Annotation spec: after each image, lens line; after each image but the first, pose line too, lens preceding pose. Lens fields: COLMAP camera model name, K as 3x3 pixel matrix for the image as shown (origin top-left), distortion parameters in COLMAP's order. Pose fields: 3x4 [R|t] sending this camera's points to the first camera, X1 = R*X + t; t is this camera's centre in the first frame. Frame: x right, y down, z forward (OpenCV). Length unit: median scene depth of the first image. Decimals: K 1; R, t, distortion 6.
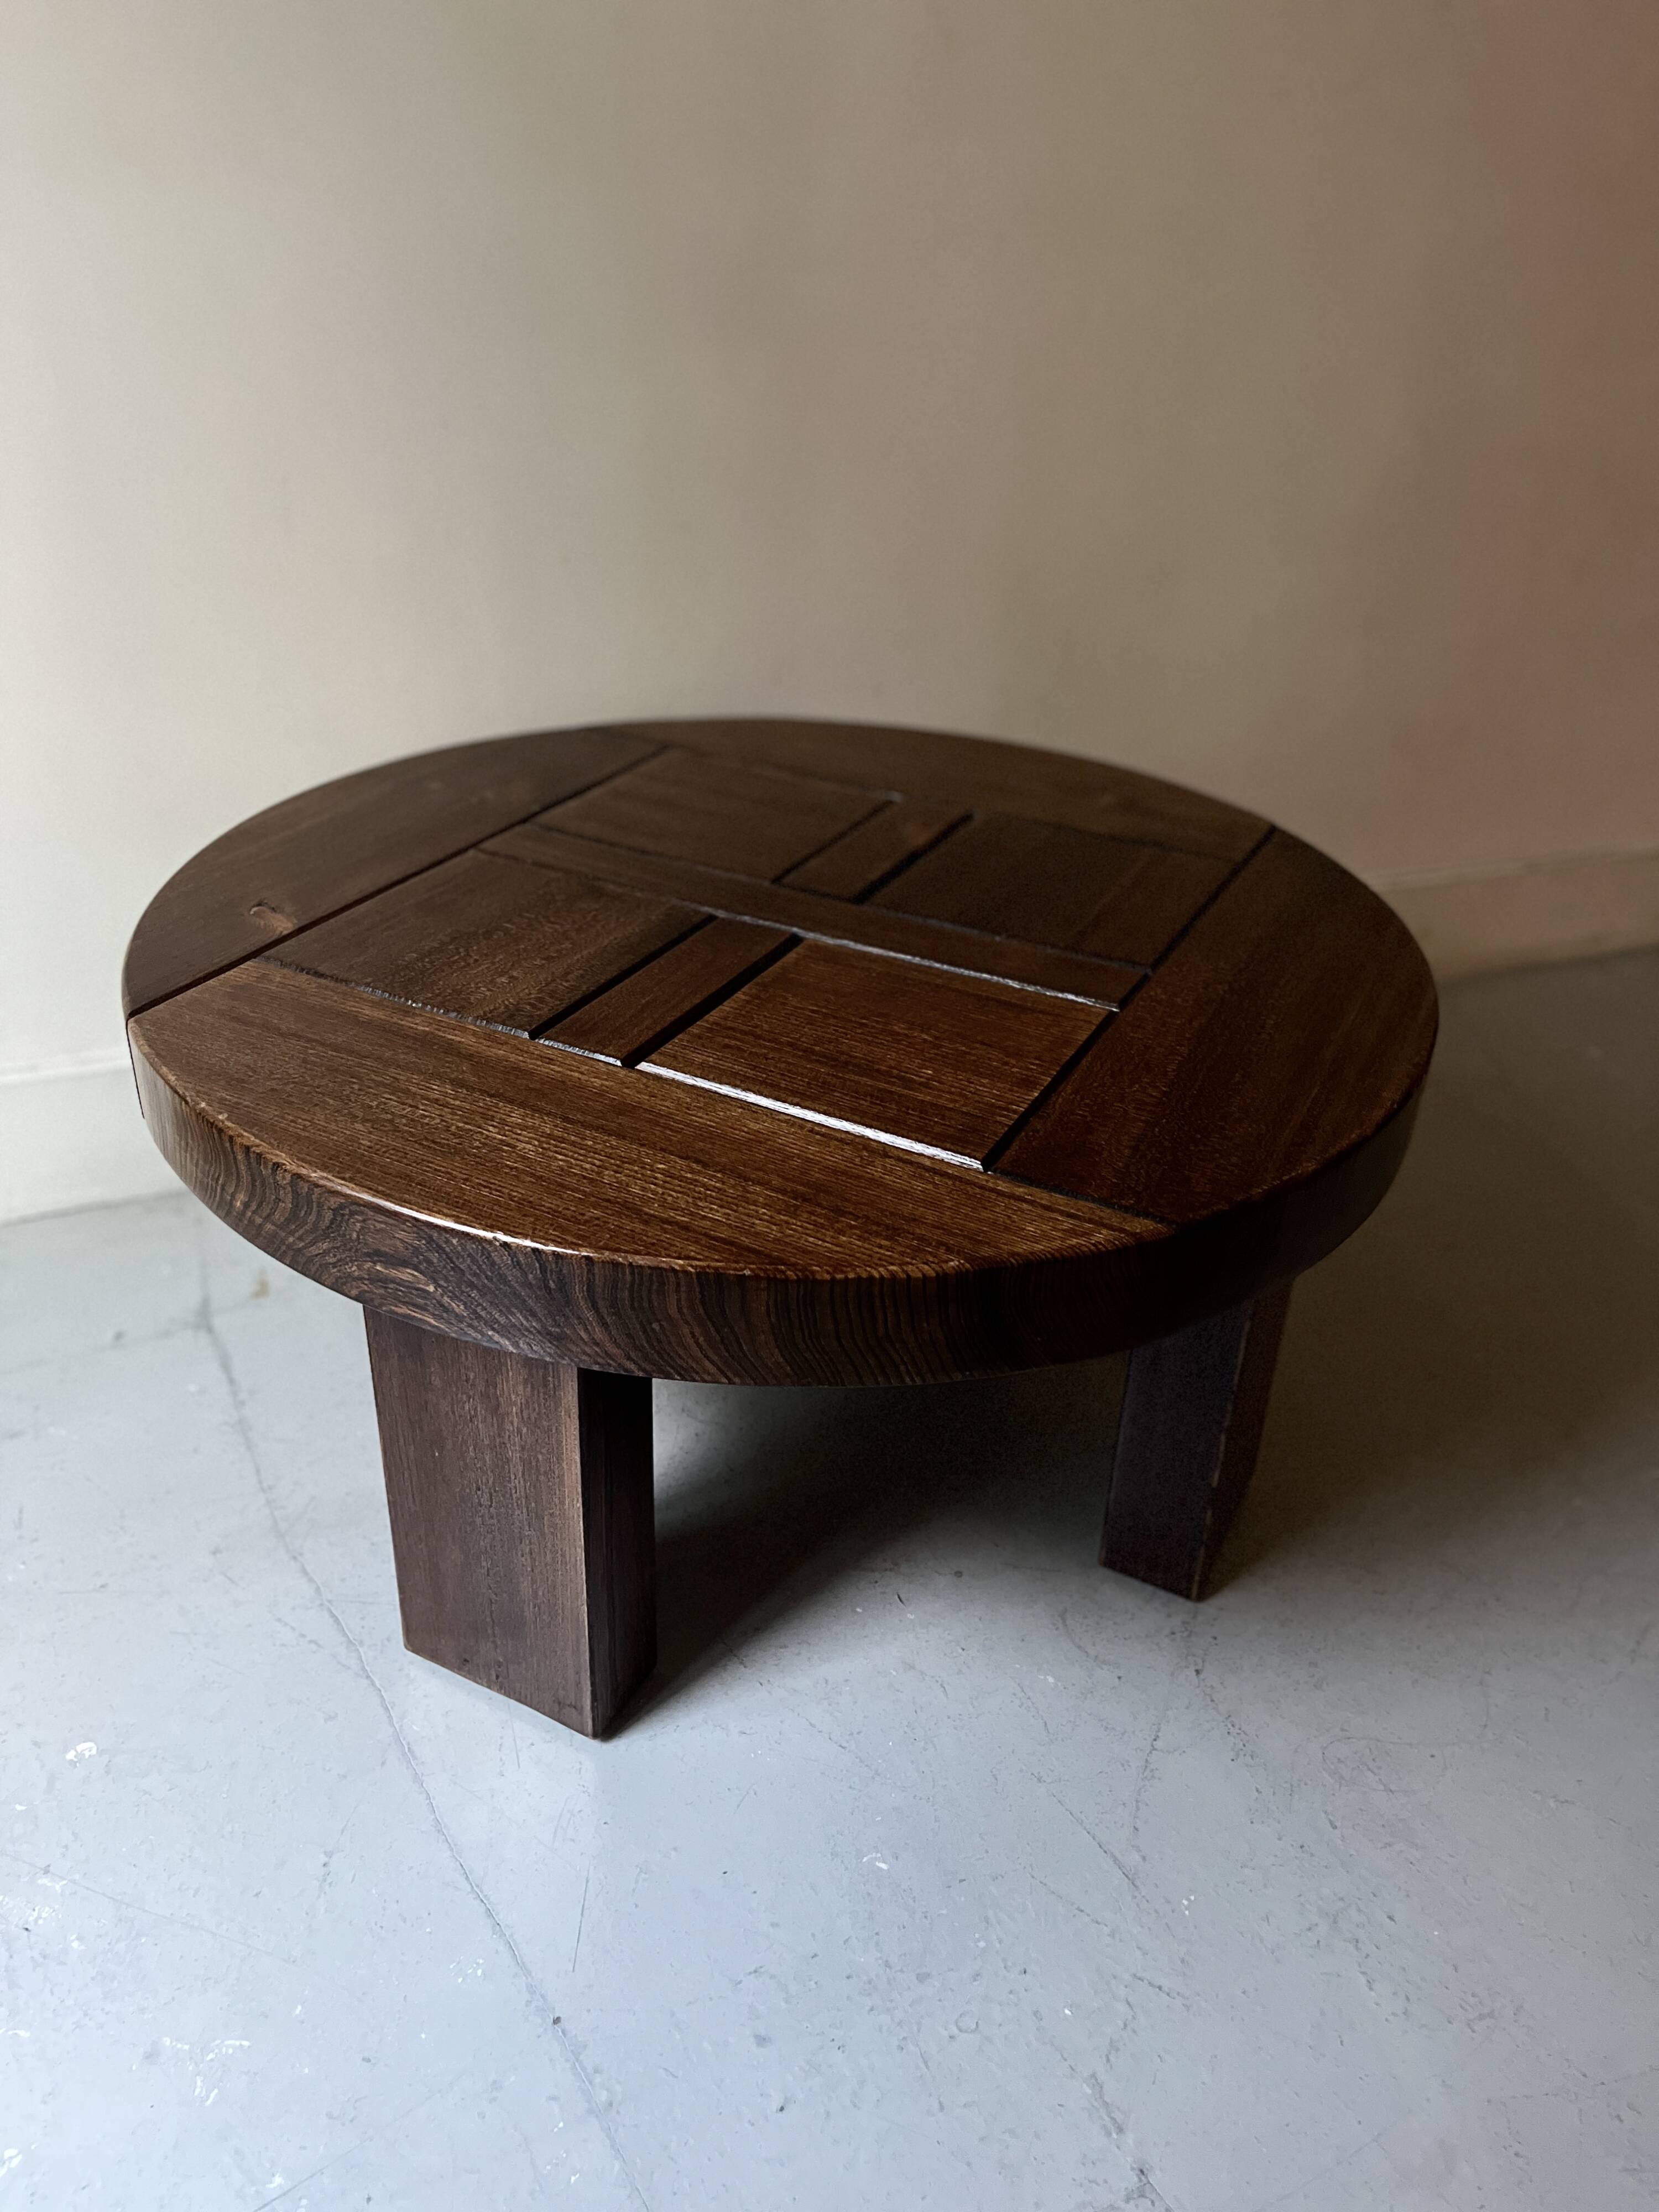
lens RADIAL K [[1693.1, 0, 829.5], [0, 1693.1, 1106.0], [0, 0, 1]] dist [0.046028, -0.061557]
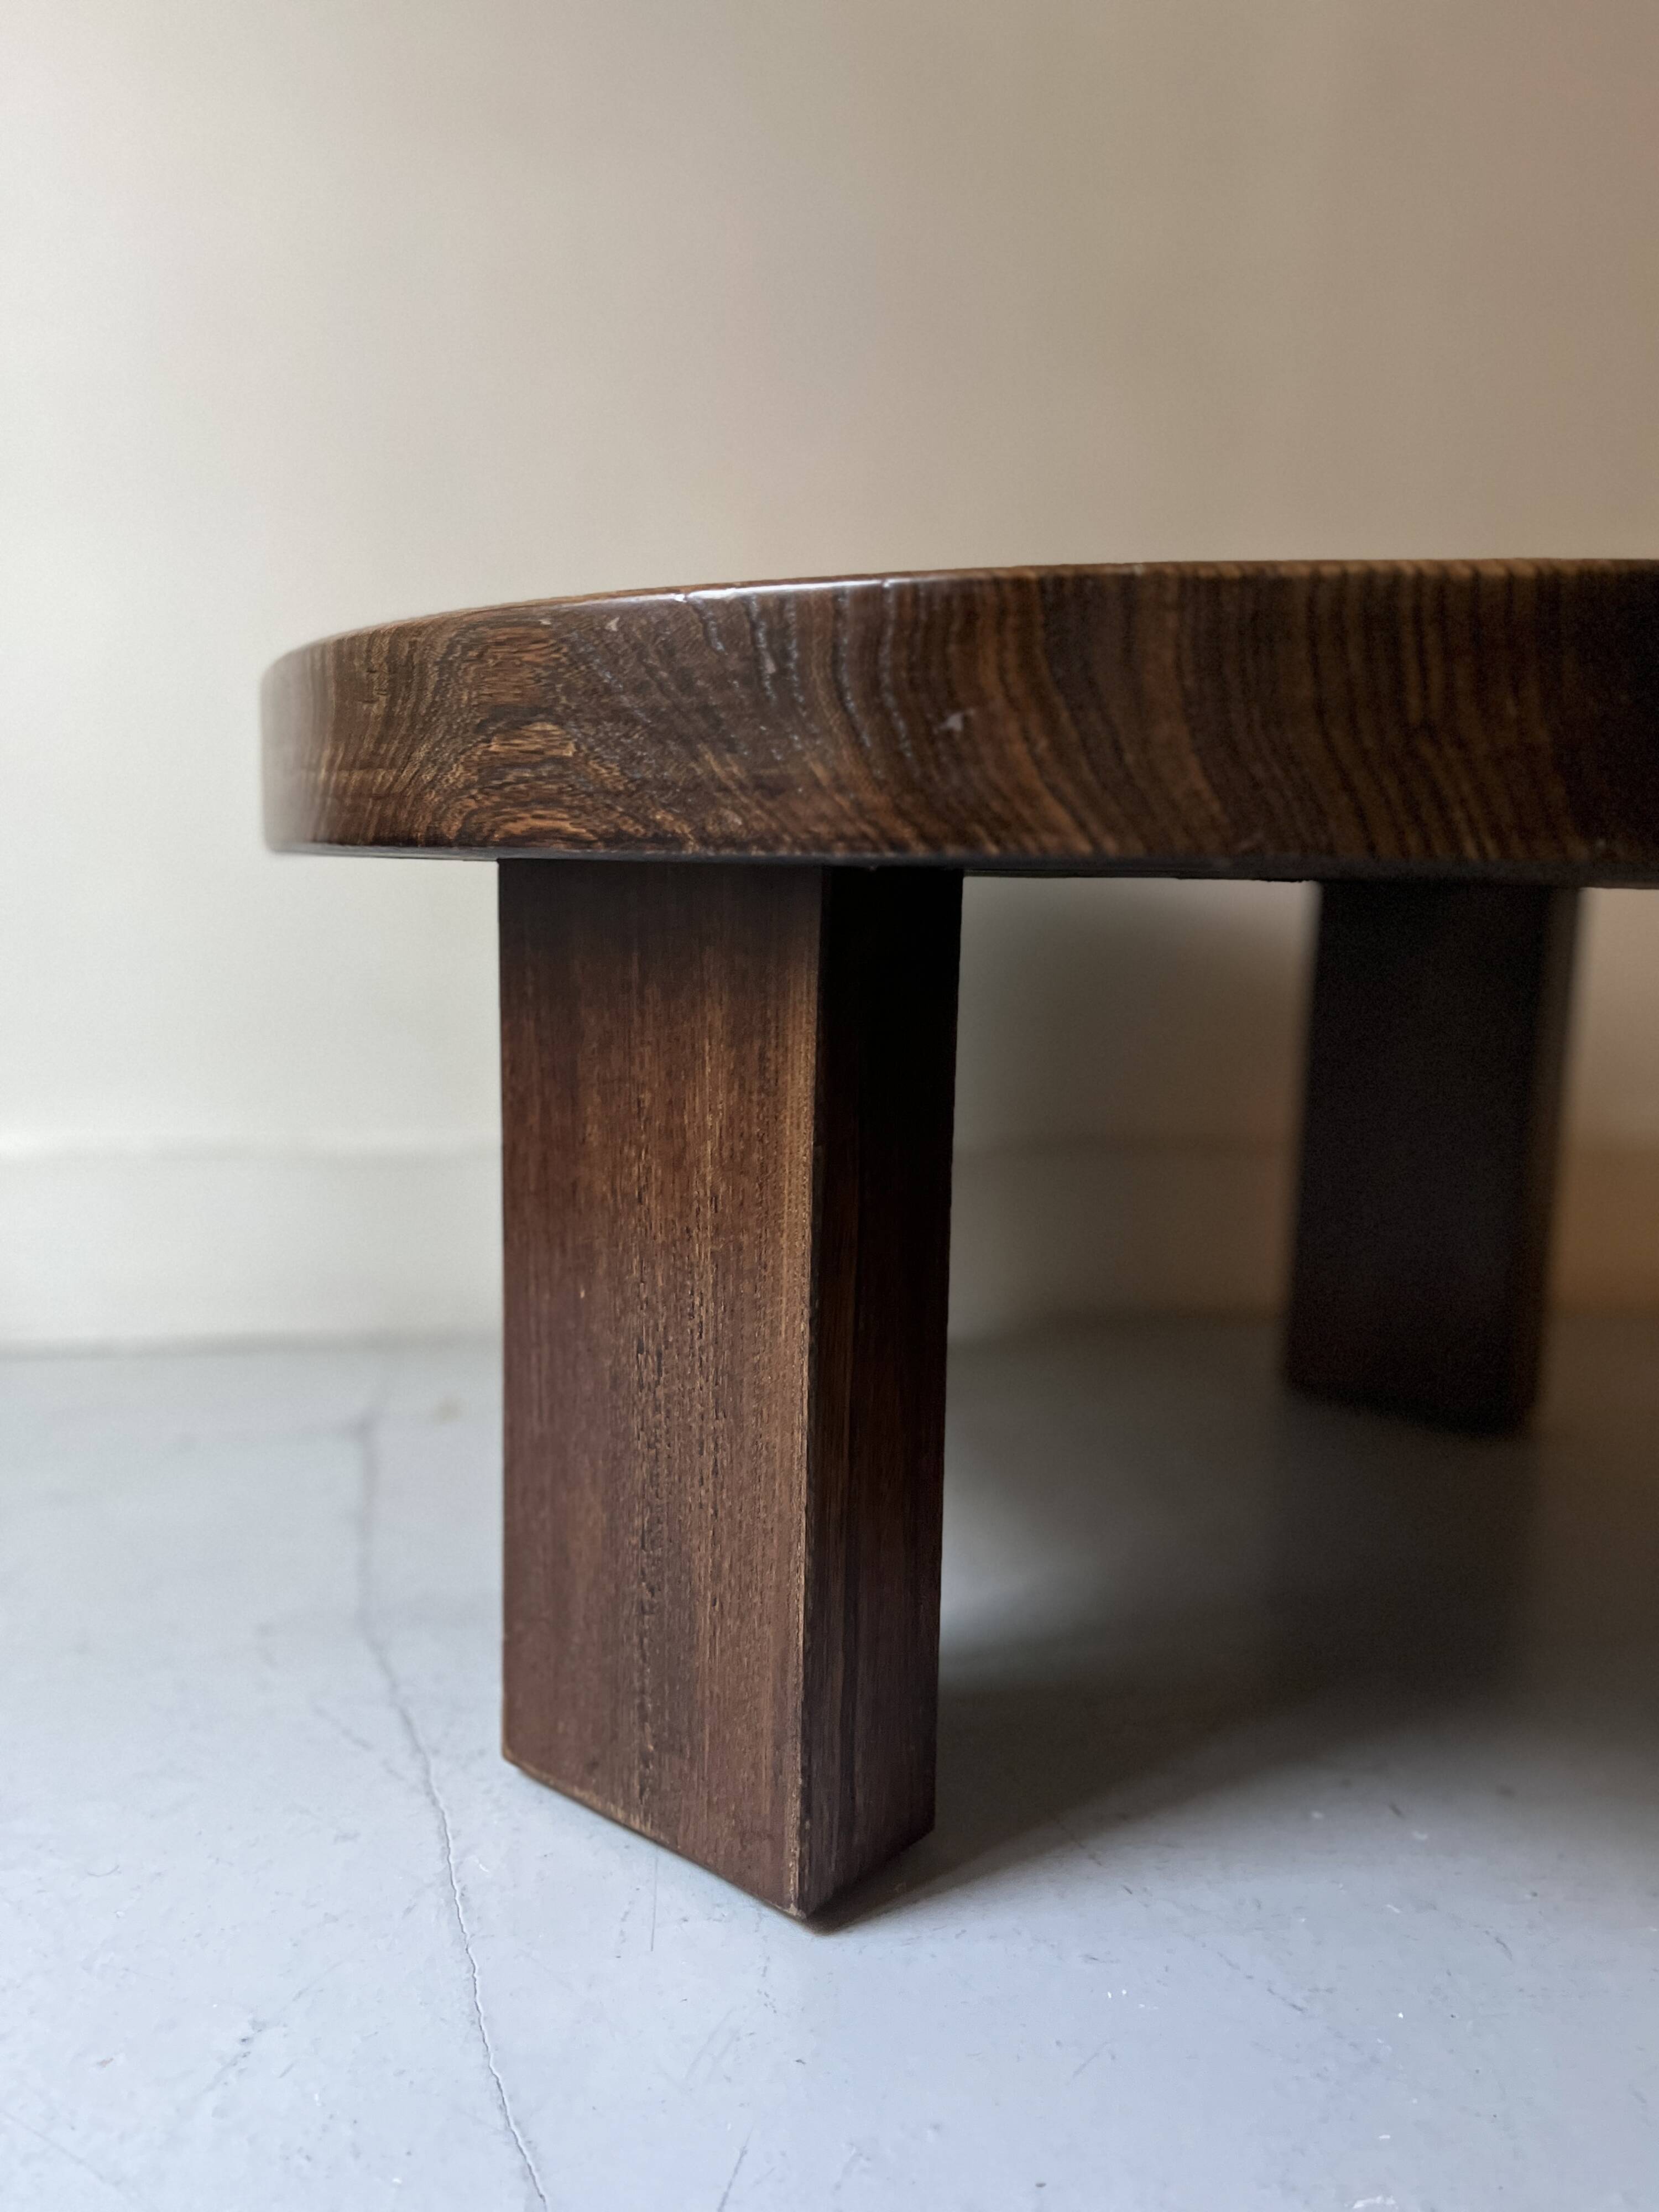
lens RADIAL K [[1694.0, 0, 839.9], [0, 1694.0, 1111.6], [0, 0, 1]] dist [0.066304, -0.063856]
pose [[0.976465, 0.012471, -0.215315, -0.020343], [-0.093889, 0.923348, -0.372309, 0.377542], [0.194168, 0.383762, 0.902788, 0.492867]]
